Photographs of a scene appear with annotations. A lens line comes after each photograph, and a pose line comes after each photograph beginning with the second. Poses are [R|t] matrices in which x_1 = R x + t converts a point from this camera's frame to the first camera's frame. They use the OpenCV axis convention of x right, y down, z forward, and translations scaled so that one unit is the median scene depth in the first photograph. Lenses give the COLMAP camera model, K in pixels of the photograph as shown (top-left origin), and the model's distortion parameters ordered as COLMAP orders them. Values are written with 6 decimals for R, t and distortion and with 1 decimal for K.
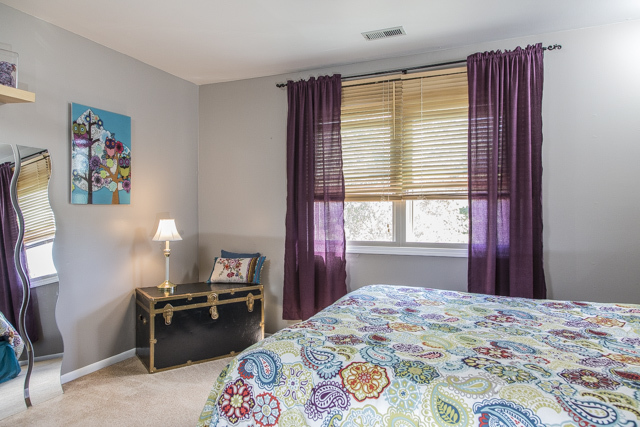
lens RADIAL K [[430.9, 0, 323.7], [0, 430.9, 214.1], [0, 0, 1]] dist [0.009796, -0.008440]
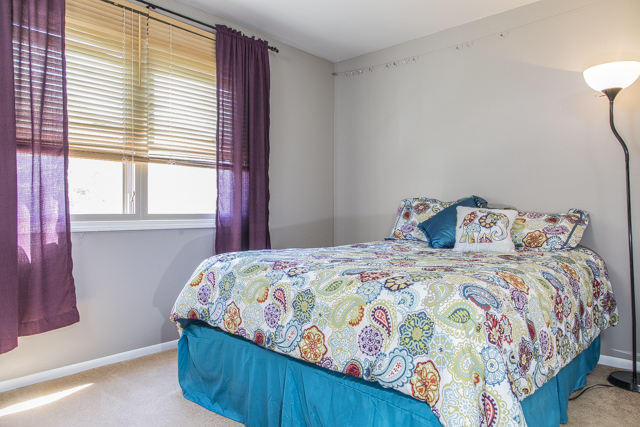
lens RADIAL K [[430.9, 0, 323.9], [0, 430.9, 214.4], [0, 0, 1]] dist [0.009796, -0.008440]
pose [[0.316342, -0.003361, 0.948639, -0.497203], [0.001242, 0.999994, 0.003129, 0.063896], [-0.948645, 0.000189, 0.316344, 0.420459]]
